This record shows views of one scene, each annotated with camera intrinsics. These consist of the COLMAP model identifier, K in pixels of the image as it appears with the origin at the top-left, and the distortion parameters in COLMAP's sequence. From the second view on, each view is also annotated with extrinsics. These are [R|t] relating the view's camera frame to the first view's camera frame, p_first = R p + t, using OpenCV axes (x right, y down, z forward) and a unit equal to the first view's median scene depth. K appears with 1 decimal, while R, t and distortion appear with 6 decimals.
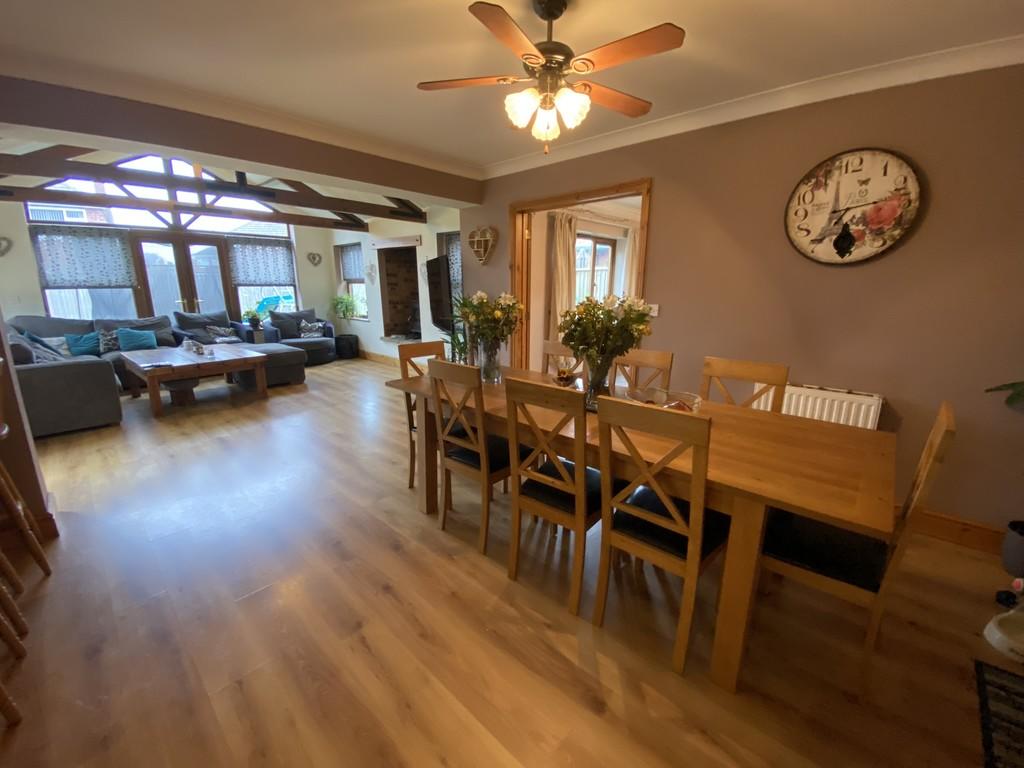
lens RADIAL K [[415.7, 0, 512.0], [0, 415.7, 384.0], [0, 0, 1]] dist [0.000198, -0.011073]
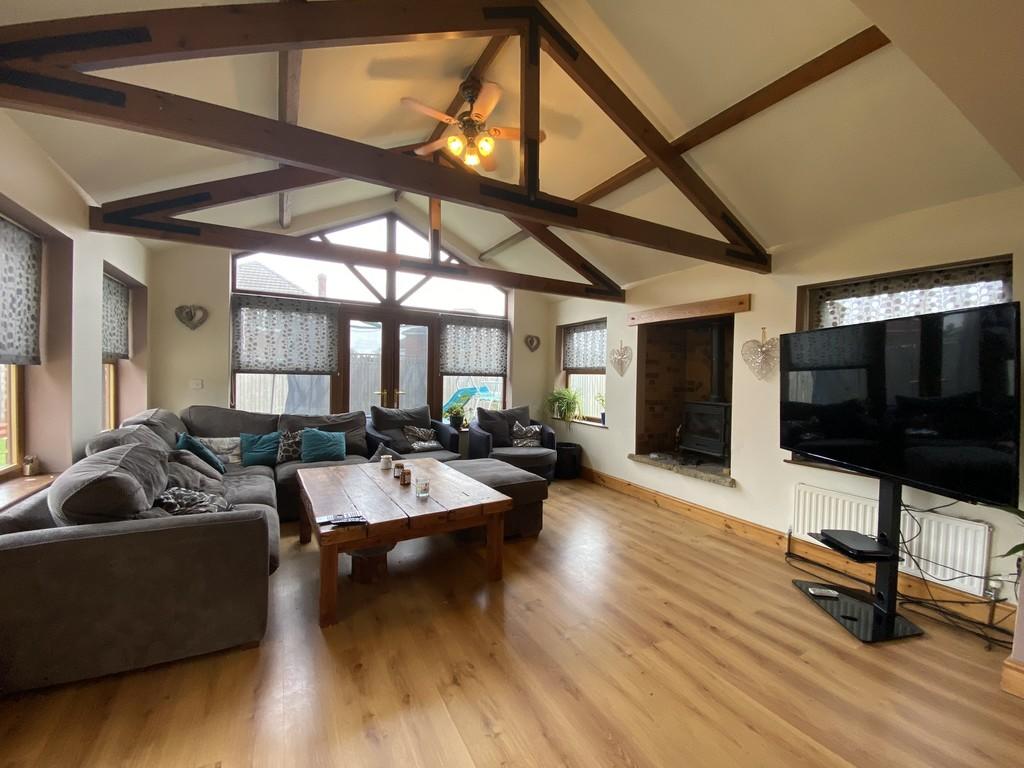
lens RADIAL K [[409.3, 0, 510.3], [0, 409.3, 382.3], [0, 0, 1]] dist [0.028510, -0.025601]
pose [[0.947255, 0.018039, -0.319974, -0.326240], [-0.088393, 0.974393, -0.206747, -0.081943], [0.308051, 0.224126, 0.924593, 0.361216]]
